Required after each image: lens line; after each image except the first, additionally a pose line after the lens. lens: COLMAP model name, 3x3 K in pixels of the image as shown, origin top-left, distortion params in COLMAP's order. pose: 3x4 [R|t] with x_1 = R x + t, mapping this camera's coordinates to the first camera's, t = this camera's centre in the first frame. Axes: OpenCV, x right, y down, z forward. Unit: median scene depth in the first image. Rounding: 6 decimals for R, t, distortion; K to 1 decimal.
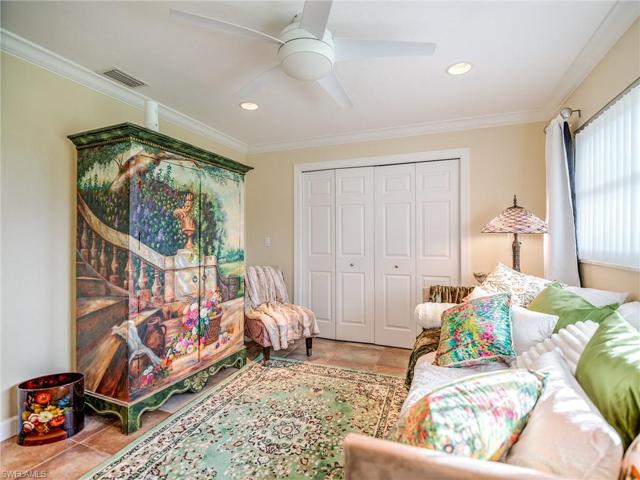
lens RADIAL K [[317.1, 0, 321.2], [0, 317.1, 236.1], [0, 0, 1]] dist [-0.017148, -0.000570]
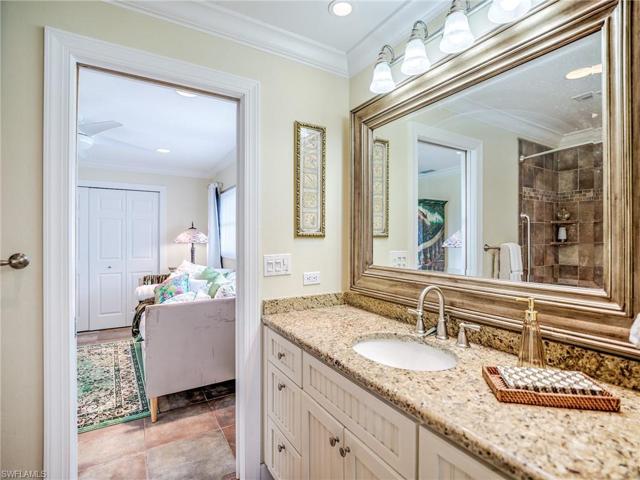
lens RADIAL K [[317.1, 0, 321.6], [0, 317.1, 237.0], [0, 0, 1]] dist [-0.017148, -0.000570]
pose [[0.601819, 0.005037, 0.798617, -0.412927], [-0.005897, 0.999981, -0.001863, -0.046274], [-0.798611, -0.003588, 0.601837, -0.730081]]
